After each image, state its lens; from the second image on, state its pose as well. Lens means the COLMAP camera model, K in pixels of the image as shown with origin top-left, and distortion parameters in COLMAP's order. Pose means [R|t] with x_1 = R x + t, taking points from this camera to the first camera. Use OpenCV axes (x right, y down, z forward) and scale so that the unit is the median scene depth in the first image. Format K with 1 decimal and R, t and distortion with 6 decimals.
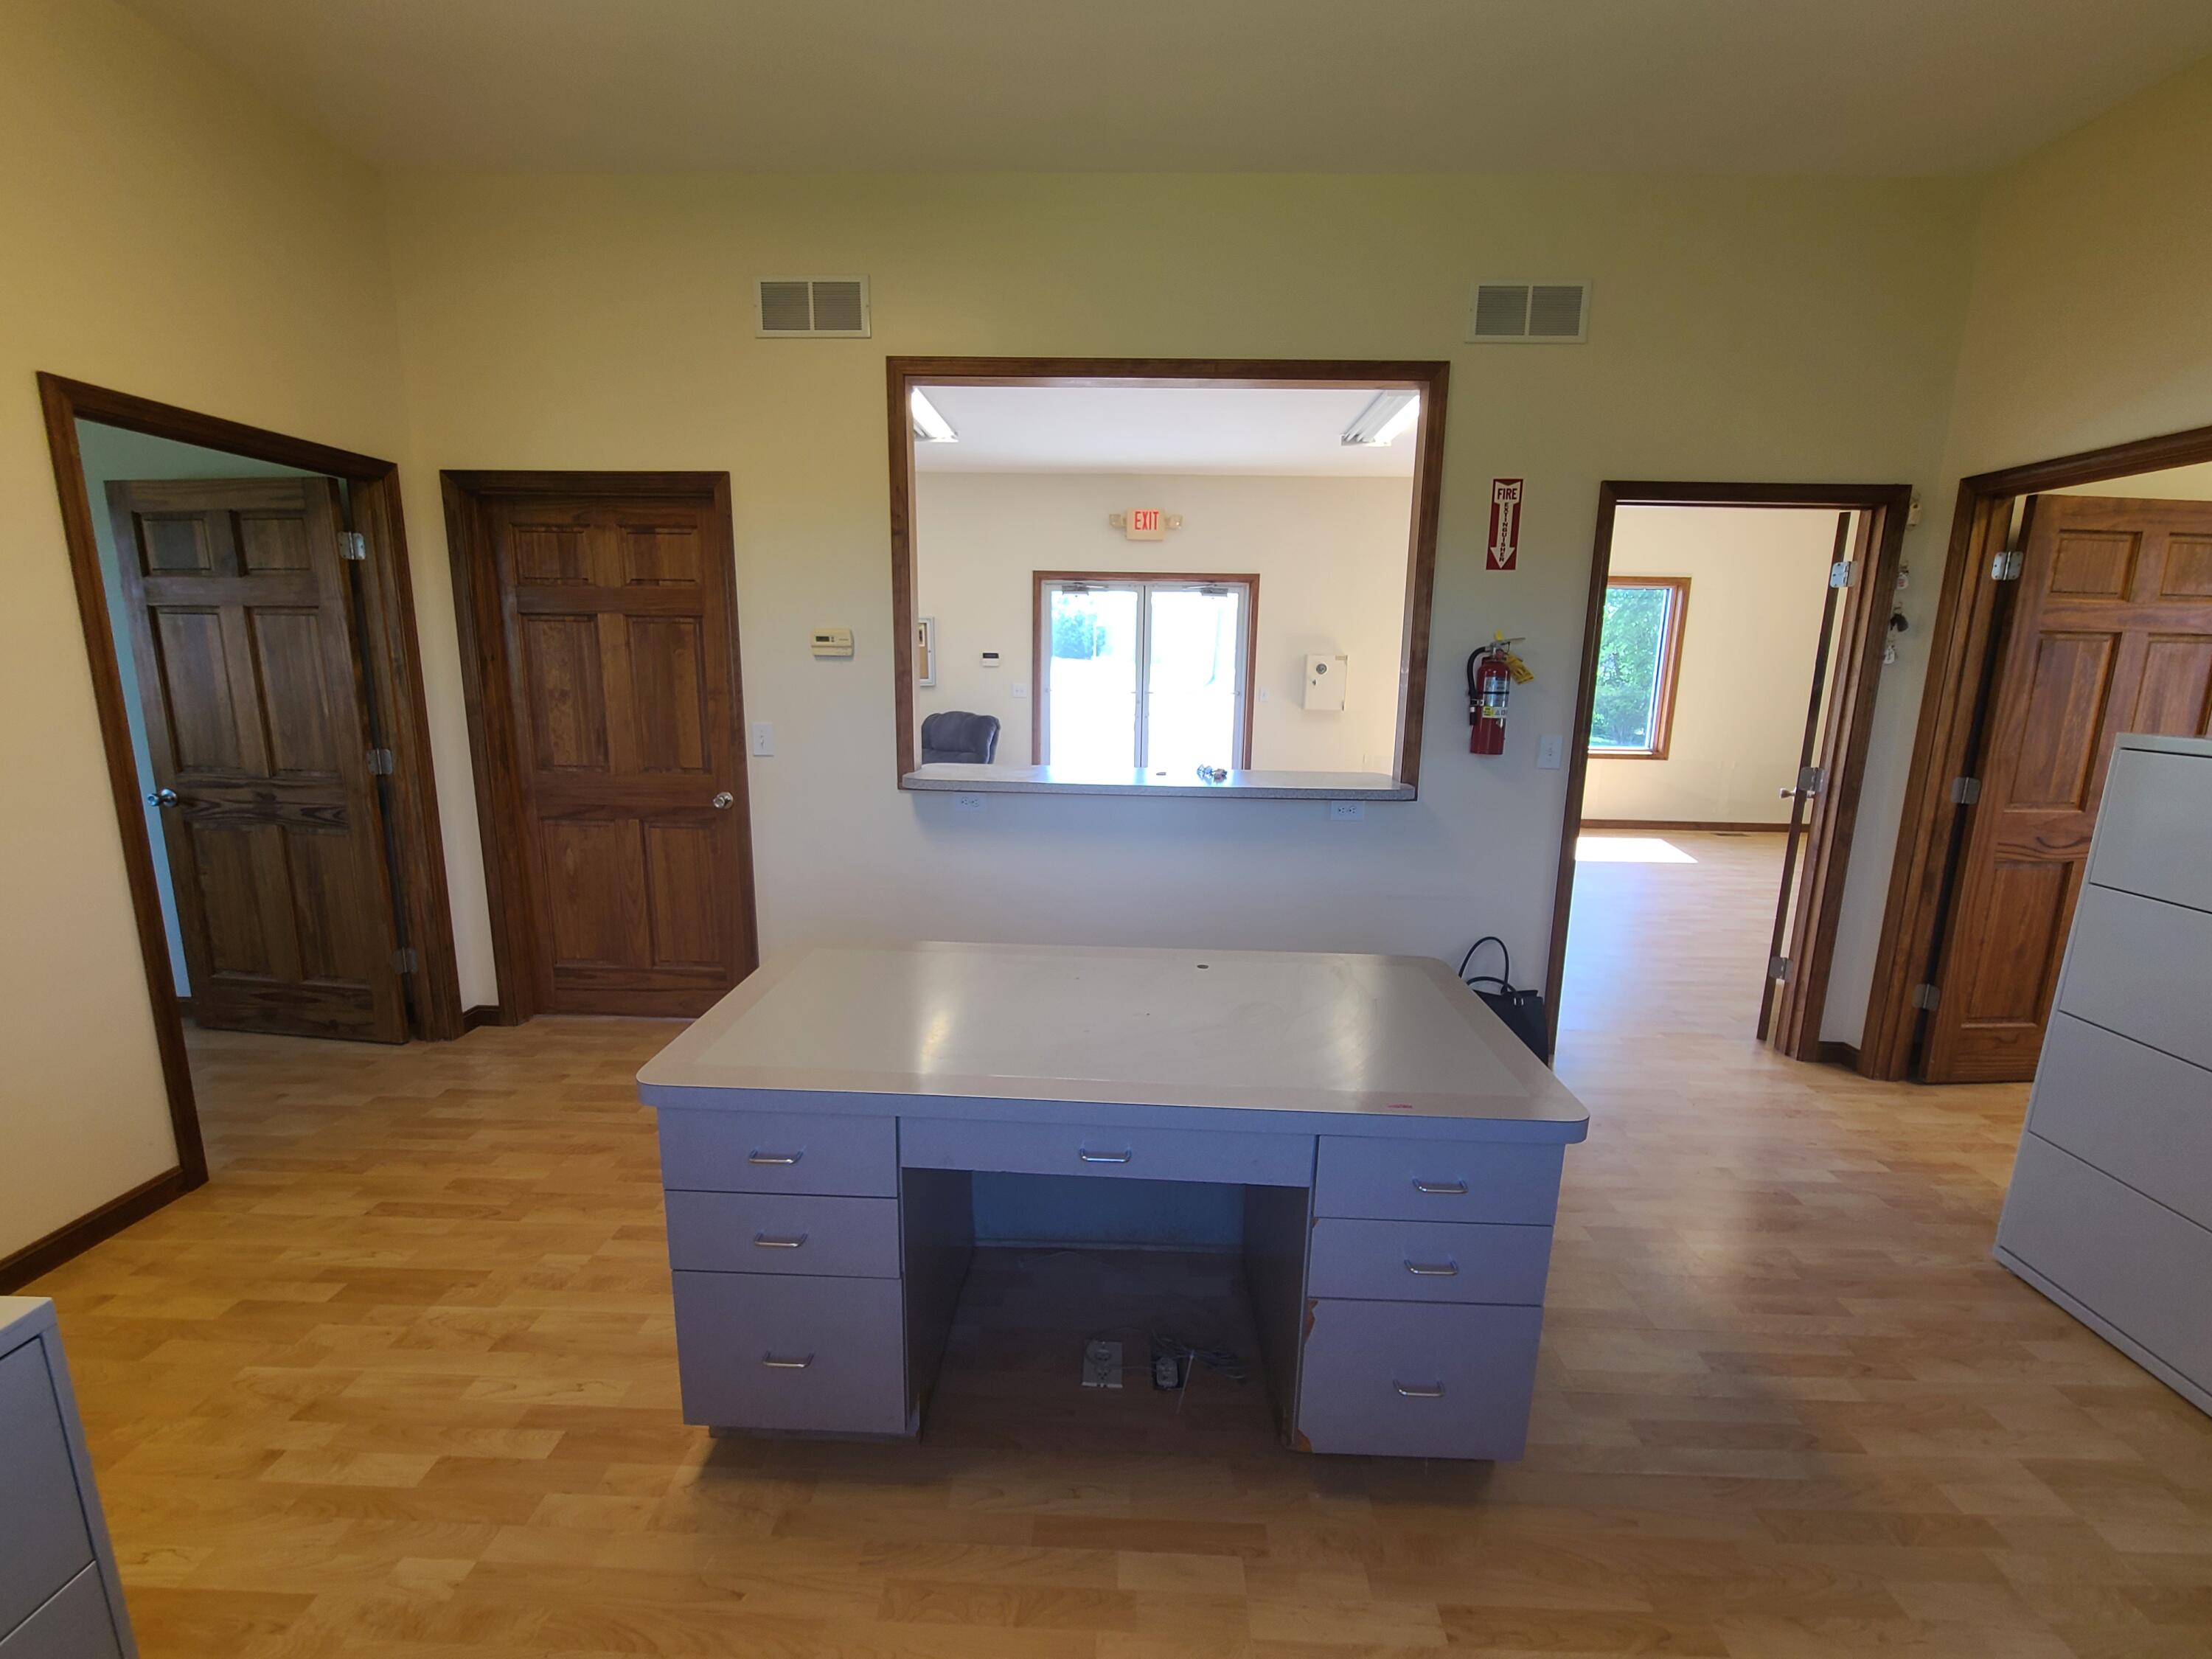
lens RADIAL K [[904.6, 0, 1098.2], [0, 904.6, 812.4], [0, 0, 1]] dist [-0.015032, -0.000371]
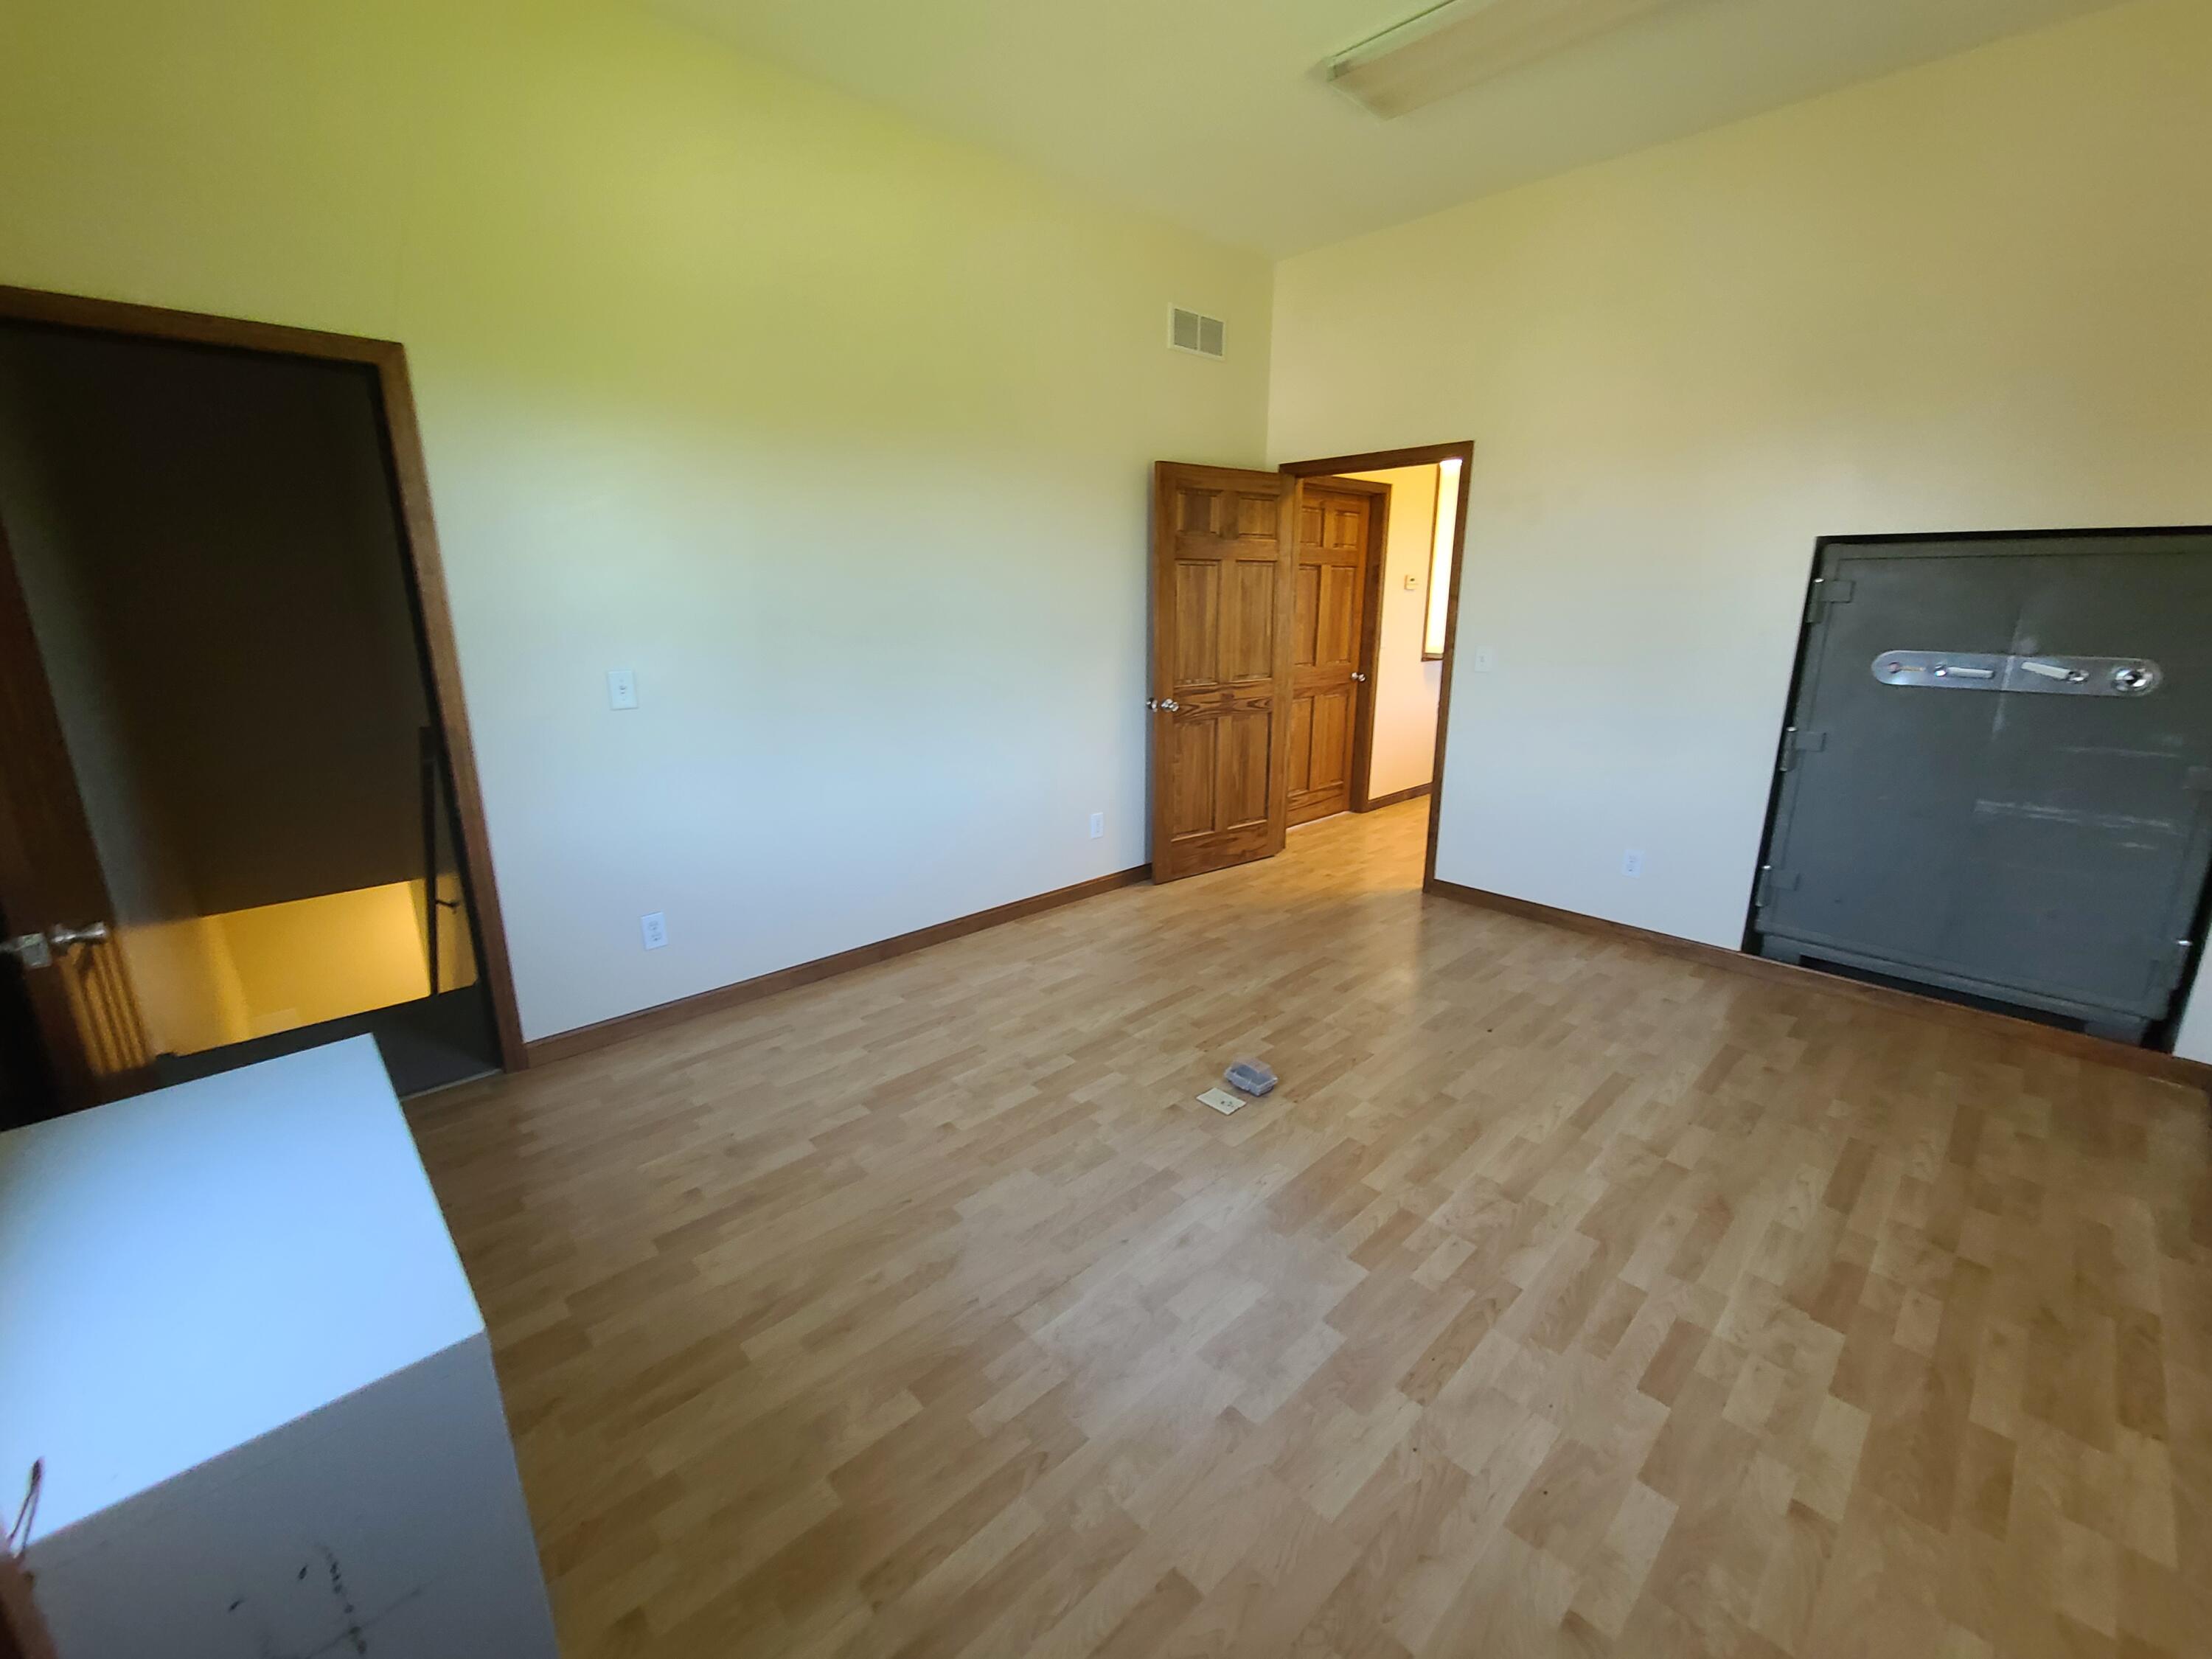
lens RADIAL K [[904.6, 0, 1116.2], [0, 904.6, 830.9], [0, 0, 1]] dist [-0.015032, -0.000371]
pose [[0.740535, -0.190111, 0.644567, -1.970894], [0.130284, 0.981568, 0.139826, -0.030615], [-0.659268, -0.019569, 0.751653, 0.032077]]
